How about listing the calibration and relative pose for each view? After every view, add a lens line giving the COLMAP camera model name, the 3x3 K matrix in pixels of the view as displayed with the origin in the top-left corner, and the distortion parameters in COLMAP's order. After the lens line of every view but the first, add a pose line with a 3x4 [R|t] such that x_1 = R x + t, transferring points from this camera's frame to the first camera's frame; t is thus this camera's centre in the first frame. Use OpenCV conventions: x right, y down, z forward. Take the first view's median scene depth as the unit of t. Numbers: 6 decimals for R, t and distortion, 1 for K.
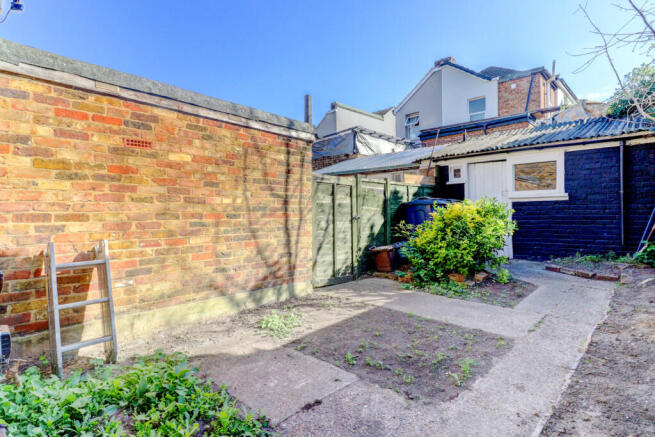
lens RADIAL K [[345.2, 0, 327.1], [0, 345.2, 212.6], [0, 0, 1]] dist [-0.003220, -0.000549]
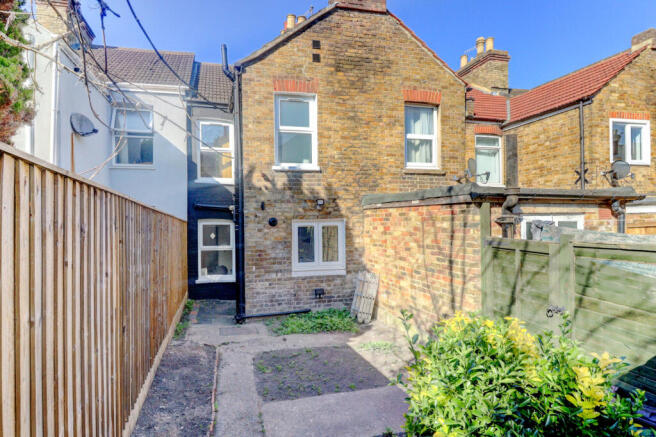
lens RADIAL K [[345.7, 0, 326.6], [0, 345.7, 220.6], [0, 0, 1]] dist [-0.003220, -0.000549]
pose [[-0.490615, 0.012814, -0.871282, 1.230466], [0.019695, 0.999800, 0.003614, -0.227728], [0.871154, -0.015387, -0.490769, 1.485208]]
